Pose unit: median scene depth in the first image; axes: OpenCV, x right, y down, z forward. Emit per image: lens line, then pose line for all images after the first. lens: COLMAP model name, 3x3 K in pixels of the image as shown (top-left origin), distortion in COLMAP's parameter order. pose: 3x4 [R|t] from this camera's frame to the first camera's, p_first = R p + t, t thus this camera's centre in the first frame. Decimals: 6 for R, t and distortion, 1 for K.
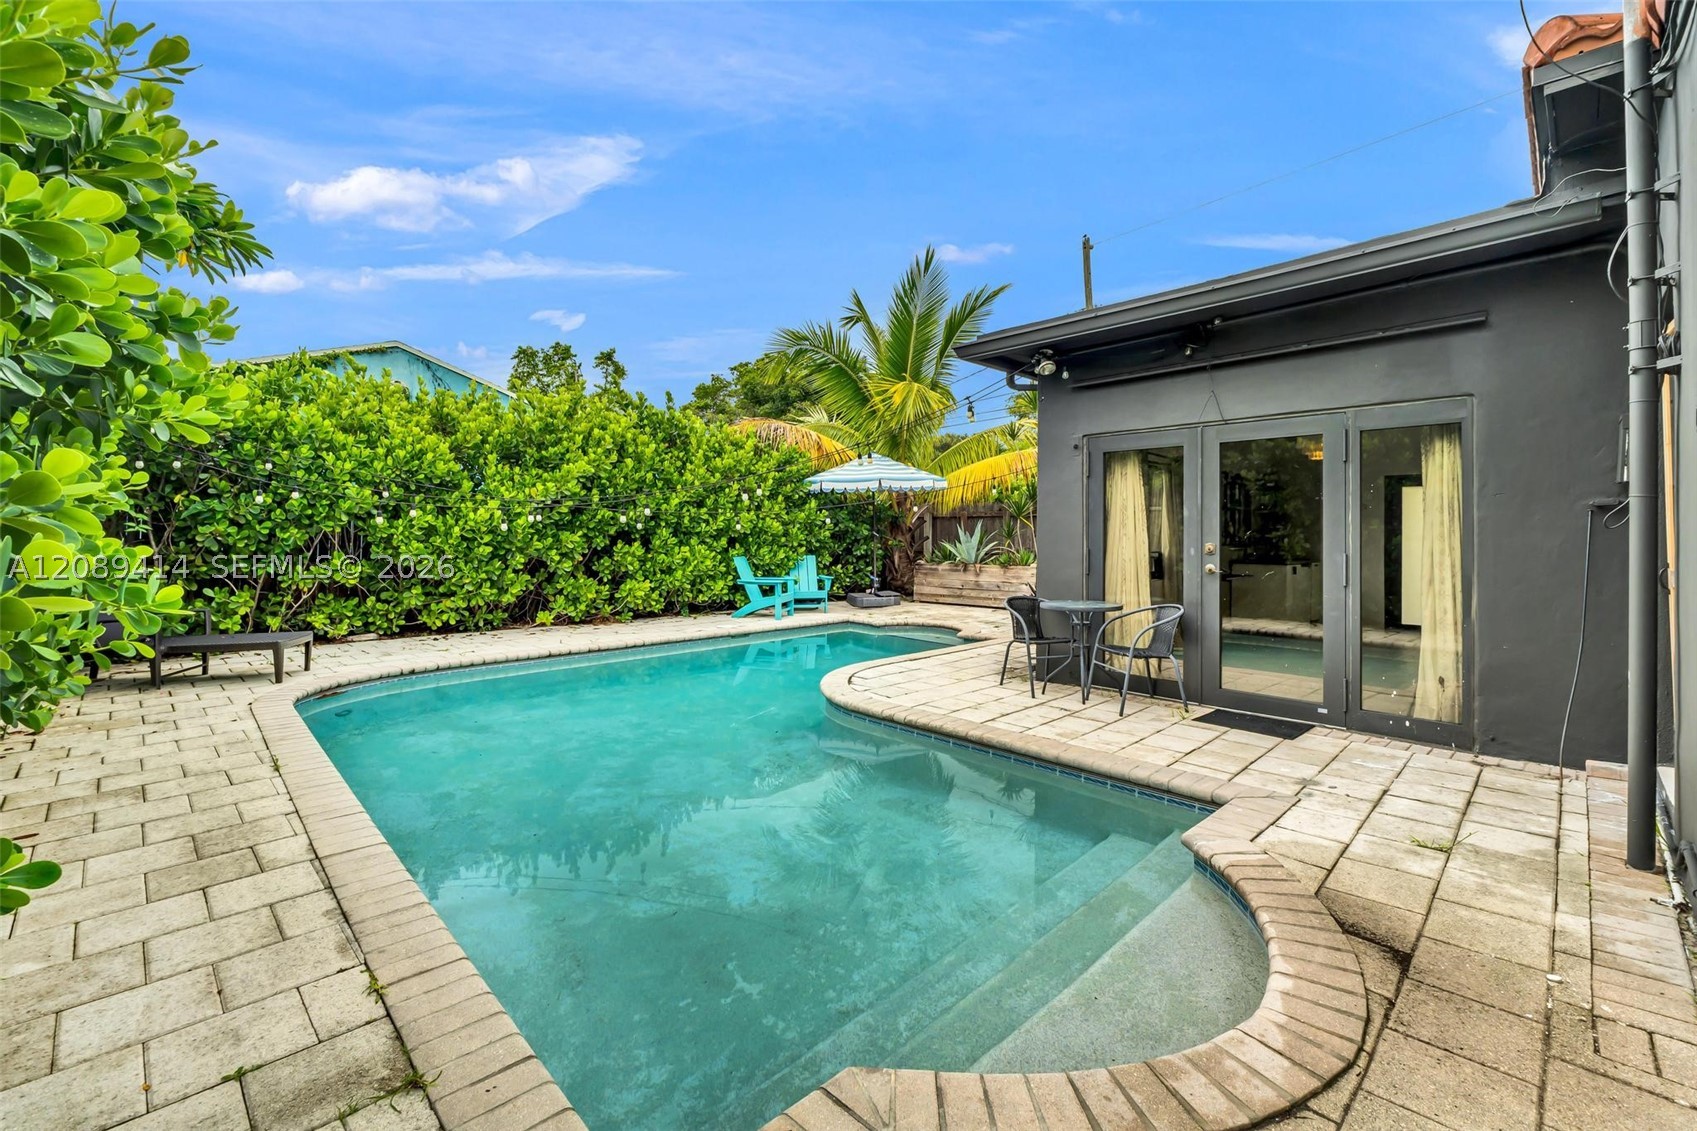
lens RADIAL K [[724.7, 0, 877.1], [0, 724.7, 530.8], [0, 0, 1]] dist [-0.002624, -0.000651]
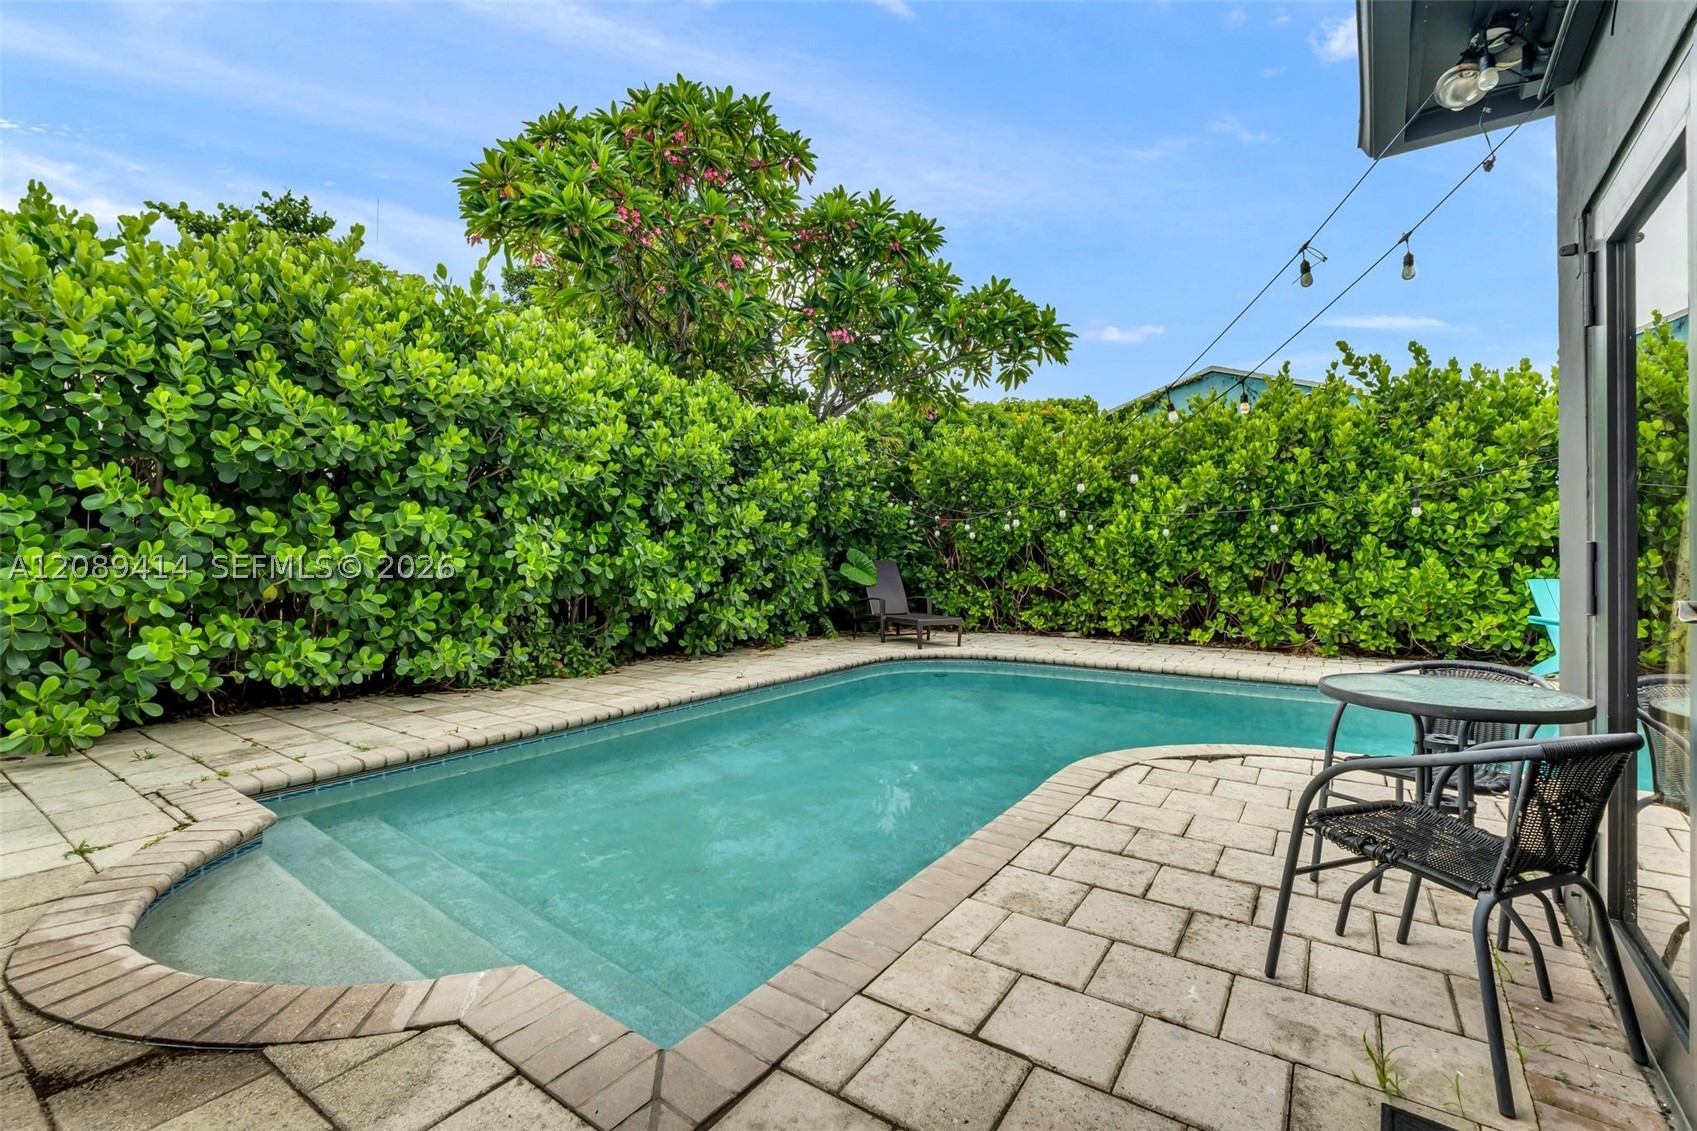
lens RADIAL K [[724.7, 0, 852.5], [0, 724.7, 563.8], [0, 0, 1]] dist [-0.002624, -0.000651]
pose [[0.163848, 0.001868, -0.986484, 0.416343], [0.005973, 0.999978, 0.002886, 0.024671], [0.986468, -0.006365, 0.163833, 0.447801]]
